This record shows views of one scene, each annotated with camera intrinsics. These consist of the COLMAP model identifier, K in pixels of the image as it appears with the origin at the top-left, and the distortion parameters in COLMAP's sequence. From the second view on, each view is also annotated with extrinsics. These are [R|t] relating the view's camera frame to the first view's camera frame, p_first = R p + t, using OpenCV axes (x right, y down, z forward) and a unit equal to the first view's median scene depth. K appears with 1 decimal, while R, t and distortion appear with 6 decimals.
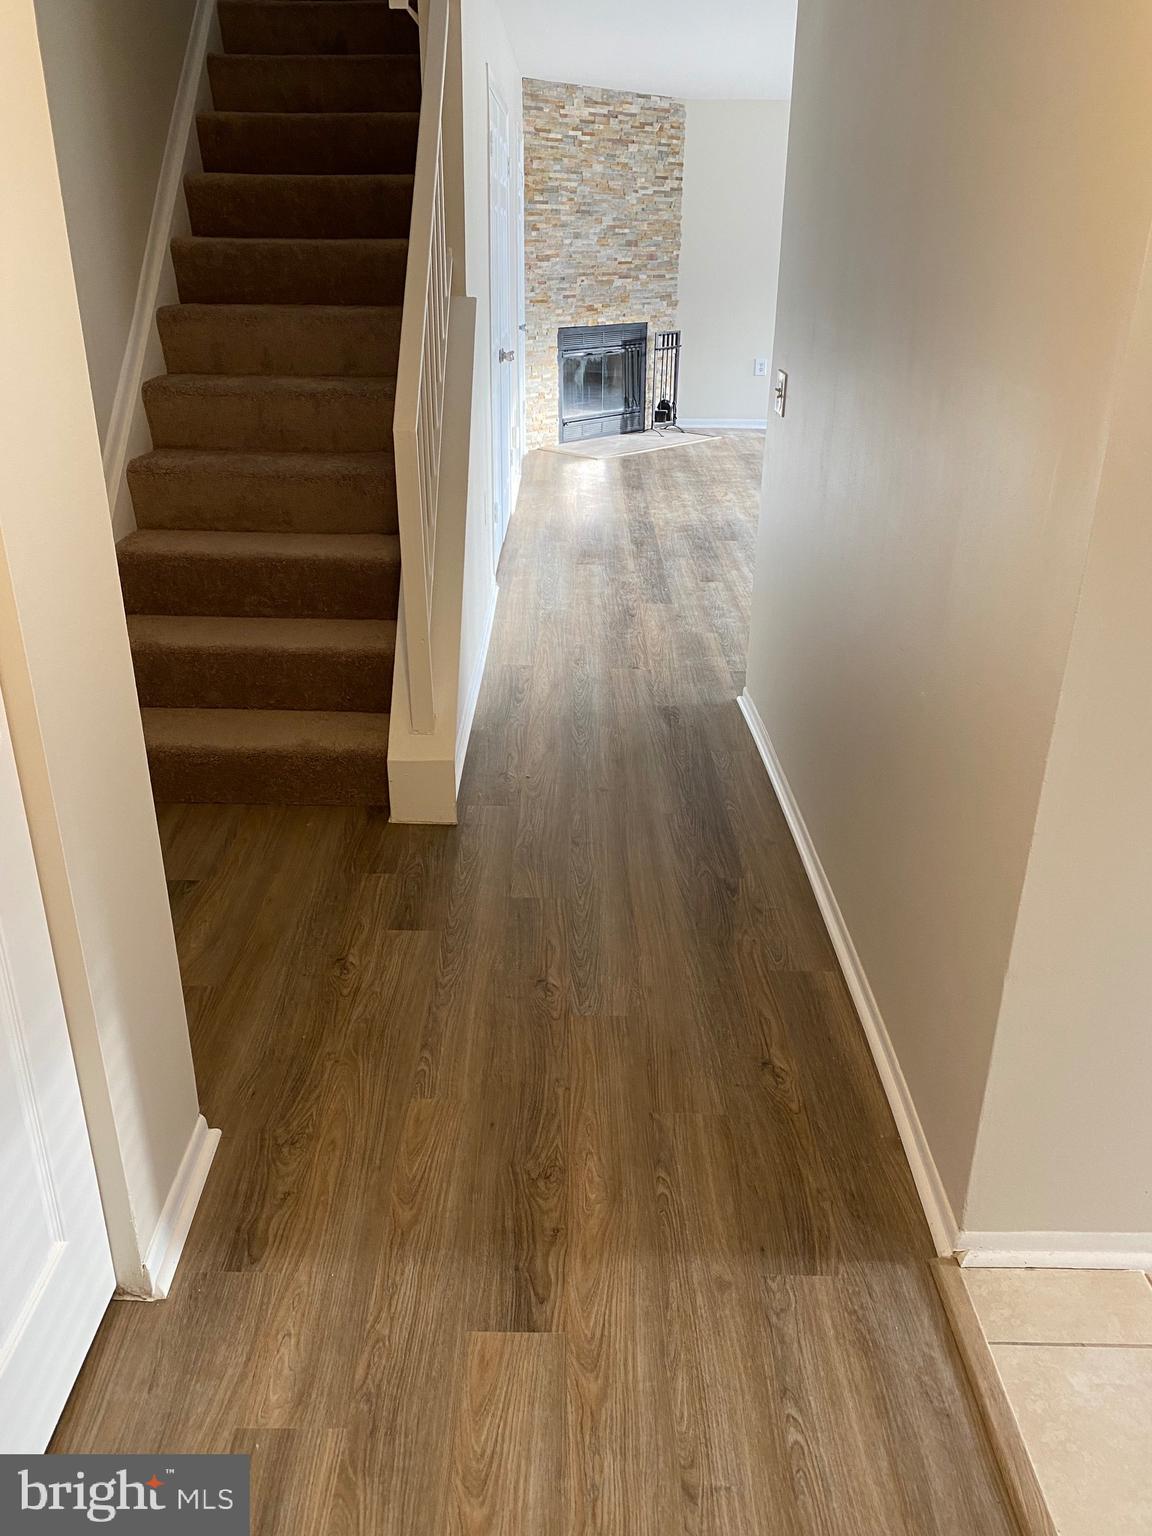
lens RADIAL K [[1164.2, 0, 569.4], [0, 1164.2, 748.8], [0, 0, 1]] dist [0.022635, -0.026845]
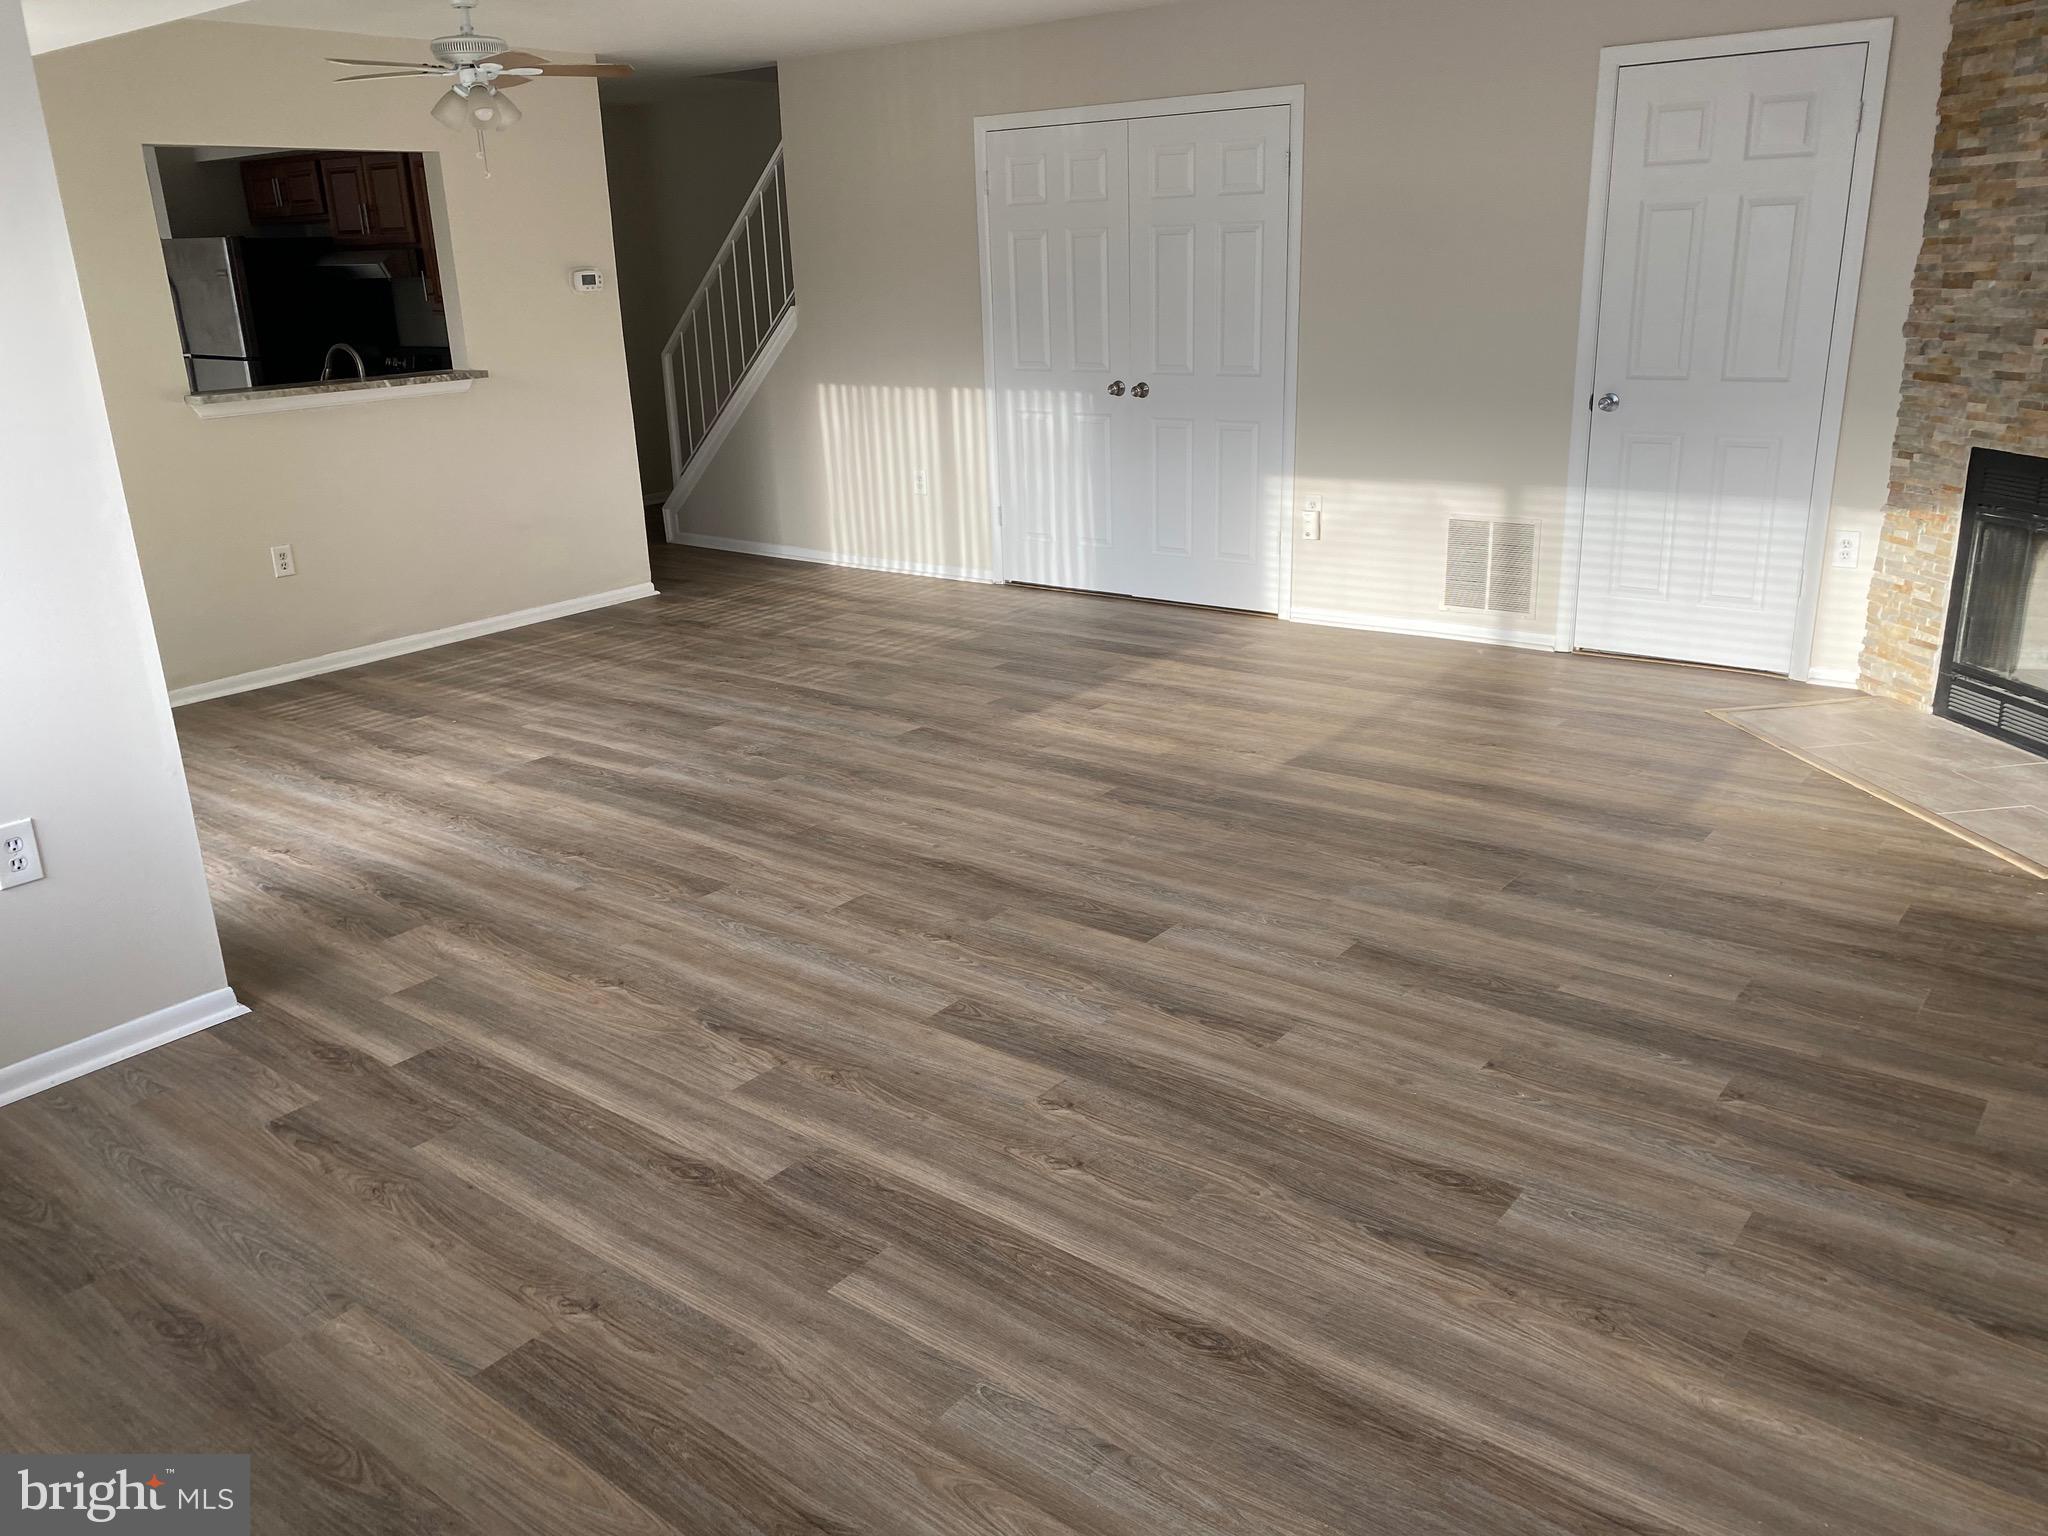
lens RADIAL K [[1565.6, 0, 1024.0], [0, 1565.6, 768.0], [0, 0, 1]] dist [0.041946, -0.032051]
pose [[-0.611345, 0.252510, -0.749997, 0.638175], [-0.297567, 0.804826, 0.513526, -0.460533], [0.733288, 0.537116, -0.416888, 1.059874]]
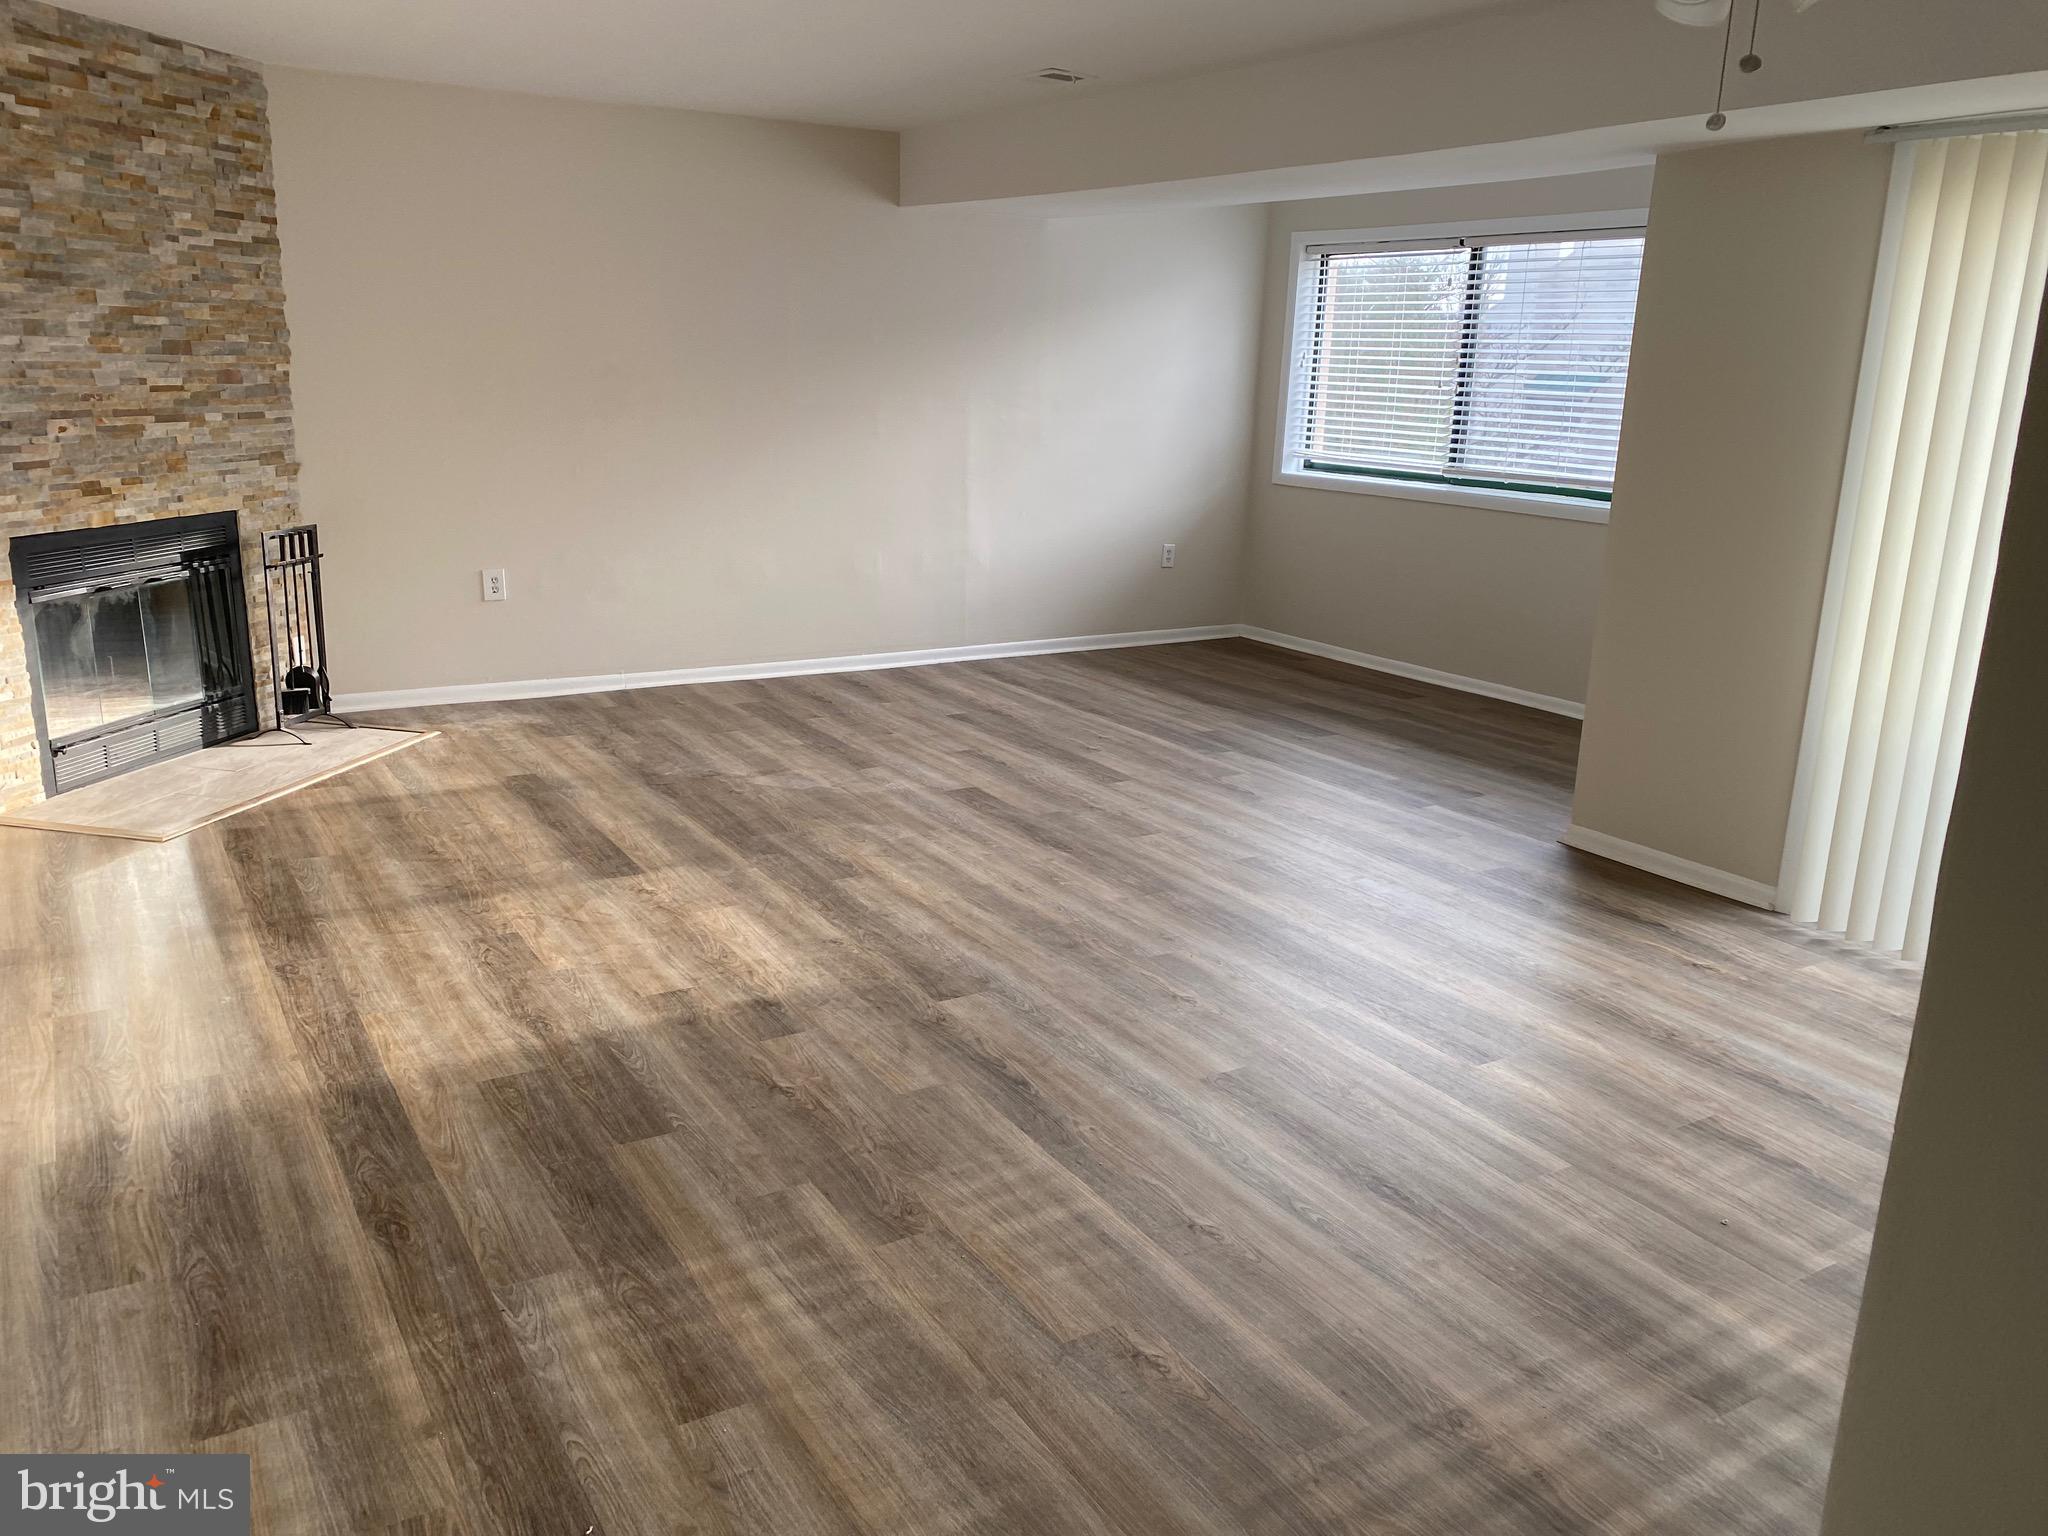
lens RADIAL K [[1552.2, 0, 1001.5], [0, 1552.2, 756.8], [0, 0, 1]] dist [0.022635, -0.026845]
pose [[0.852619, -0.117469, 0.509157, -0.000442], [0.194636, 0.975679, -0.100830, -0.163154], [-0.484930, 0.185070, 0.854747, 0.377104]]
